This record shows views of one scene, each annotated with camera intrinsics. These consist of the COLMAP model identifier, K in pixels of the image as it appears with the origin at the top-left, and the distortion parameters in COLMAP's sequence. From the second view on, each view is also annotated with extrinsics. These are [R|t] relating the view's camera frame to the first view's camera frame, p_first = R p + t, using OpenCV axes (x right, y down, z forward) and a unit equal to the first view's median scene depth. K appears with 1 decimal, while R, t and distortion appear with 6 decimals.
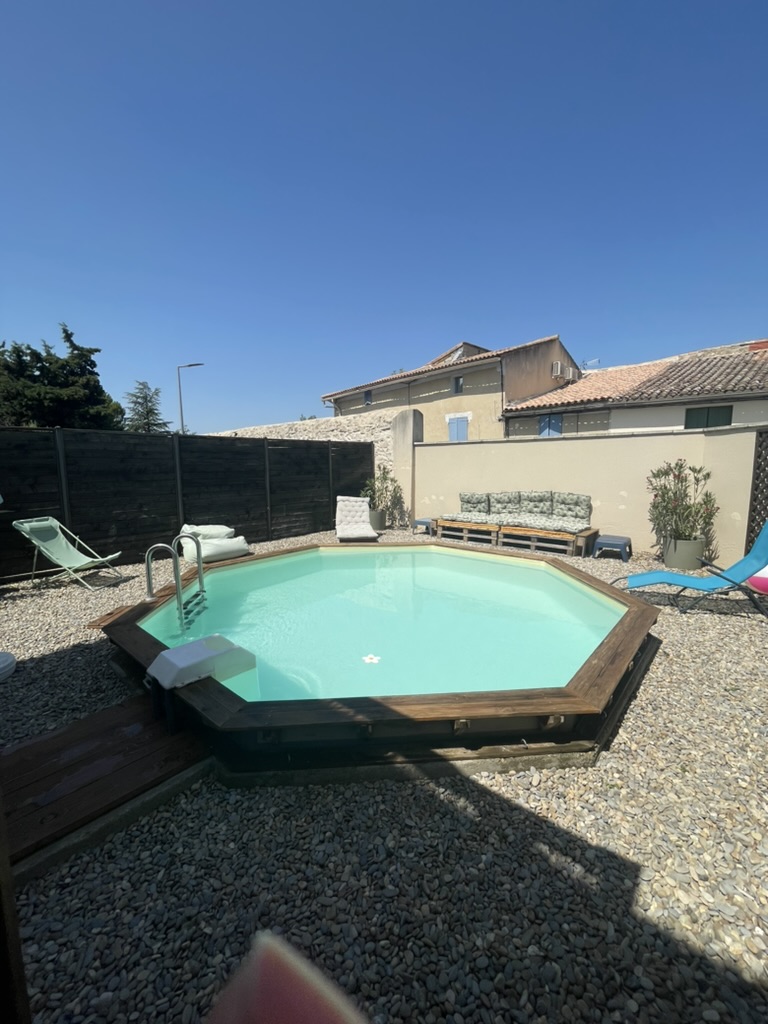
lens RADIAL K [[415.4, 0, 383.6], [0, 415.4, 509.0], [0, 0, 1]] dist [-0.000886, 0.000252]
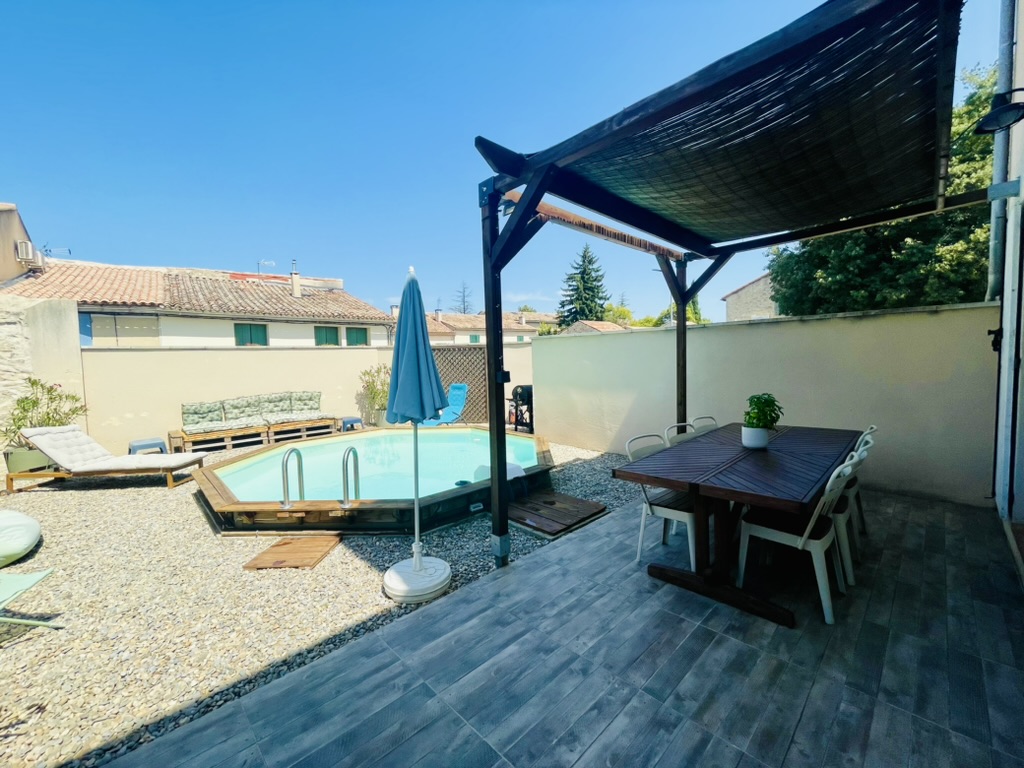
lens RADIAL K [[415.4, 0, 514.0], [0, 415.4, 380.9], [0, 0, 1]] dist [-0.000886, 0.000252]
pose [[0.091346, -0.048153, 0.994654, -0.650076], [0.134439, 0.990282, 0.035595, -0.025091], [-0.986703, 0.130469, 0.096932, 0.205783]]
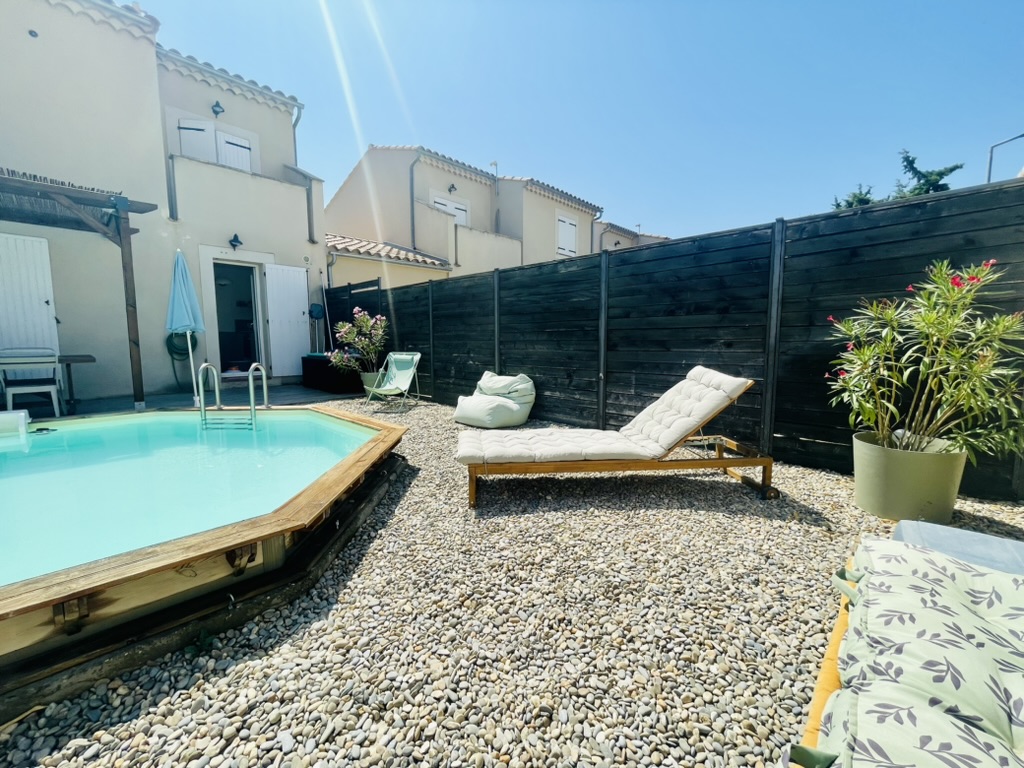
lens RADIAL K [[415.4, 0, 513.9], [0, 415.4, 382.4], [0, 0, 1]] dist [-0.000886, 0.000252]
pose [[-0.044046, 0.110735, -0.992873, 0.278465], [-0.105272, 0.987790, 0.114838, -0.042117], [0.993468, 0.109580, -0.031851, 0.841407]]
